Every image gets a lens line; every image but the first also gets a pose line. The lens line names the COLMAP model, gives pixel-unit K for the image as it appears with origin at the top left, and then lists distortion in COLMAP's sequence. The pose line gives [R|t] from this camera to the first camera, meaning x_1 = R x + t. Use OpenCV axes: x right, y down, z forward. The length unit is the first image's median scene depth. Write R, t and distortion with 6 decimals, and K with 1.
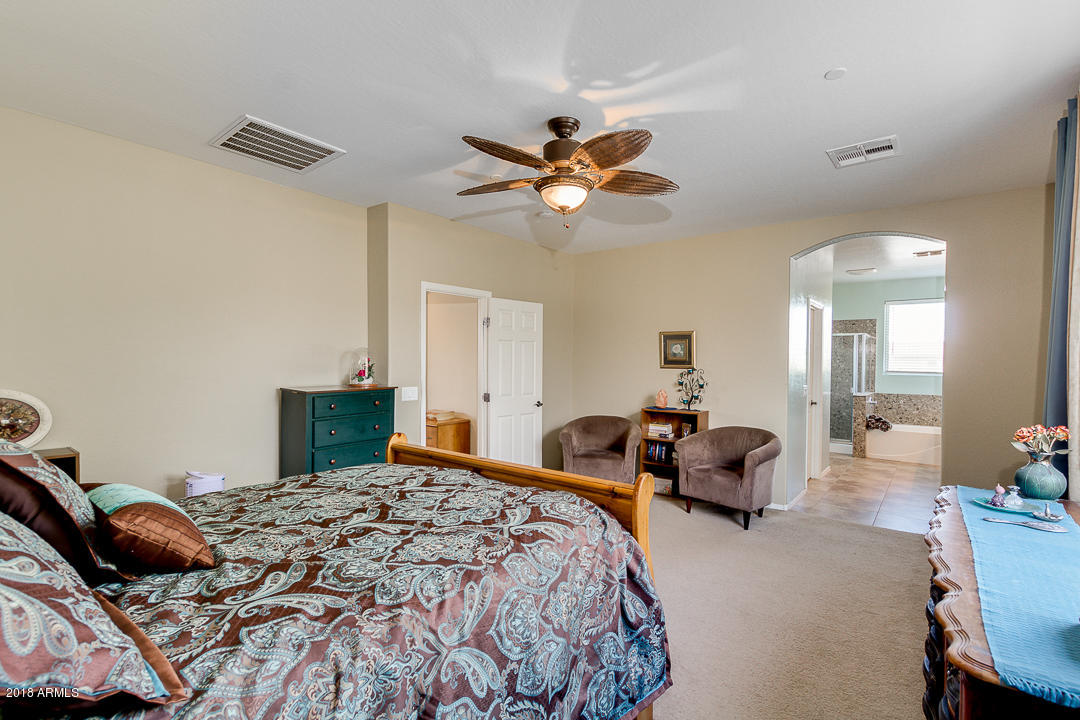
lens RADIAL K [[495.2, 0, 537.4], [0, 495.2, 365.7], [0, 0, 1]] dist [0.012675, -0.000001]
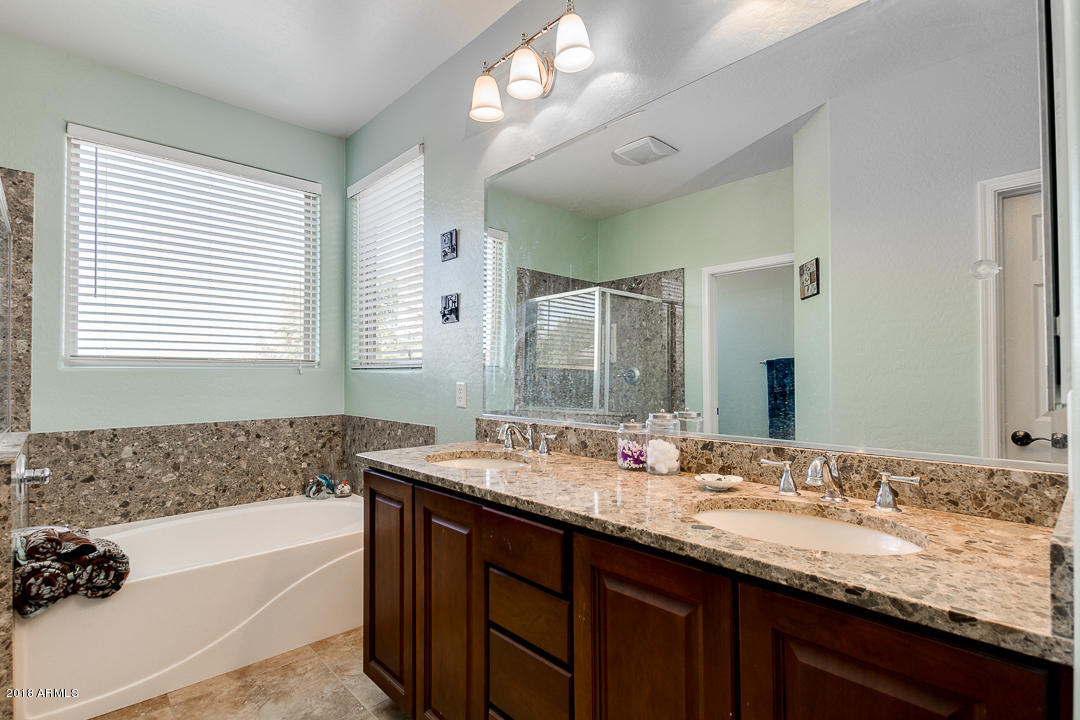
lens RADIAL K [[502.4, 0, 550.9], [0, 502.4, 365.6], [0, 0, 1]] dist [0.002376, -0.000187]
pose [[0.100479, -0.000388, 0.994939, 0.463291], [0.014128, 0.999900, -0.001037, 0.021504], [-0.994839, 0.014161, 0.100474, 0.740739]]
